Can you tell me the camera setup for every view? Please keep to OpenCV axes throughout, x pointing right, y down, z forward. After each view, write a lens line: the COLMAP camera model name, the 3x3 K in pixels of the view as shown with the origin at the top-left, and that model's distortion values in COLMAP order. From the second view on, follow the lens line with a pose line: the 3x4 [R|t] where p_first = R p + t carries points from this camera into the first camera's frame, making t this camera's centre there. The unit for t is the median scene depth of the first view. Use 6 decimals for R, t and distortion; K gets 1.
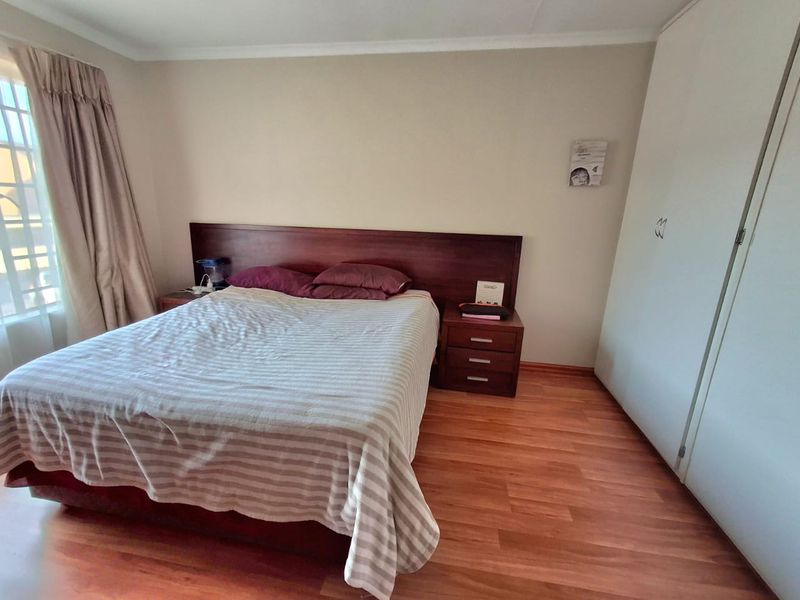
lens RADIAL K [[371.1, 0, 400.0], [0, 371.1, 300.0], [0, 0, 1]] dist [0.004717, -0.001849]
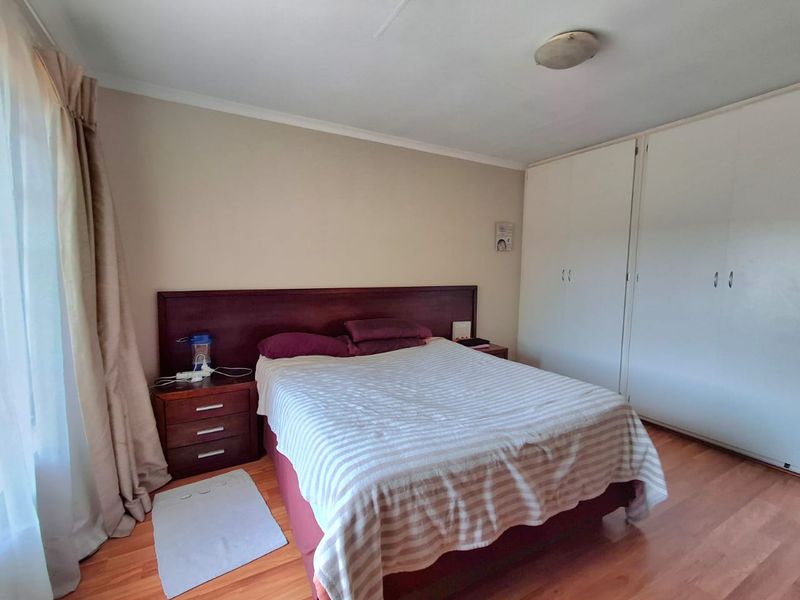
lens RADIAL K [[371.1, 0, 400.0], [0, 371.1, 300.0], [0, 0, 1]] dist [0.004717, -0.001849]
pose [[0.766942, -0.073865, 0.637451, -1.460260], [0.172929, 0.980395, -0.094454, -0.074174], [-0.617976, 0.182675, 0.764680, 0.257770]]
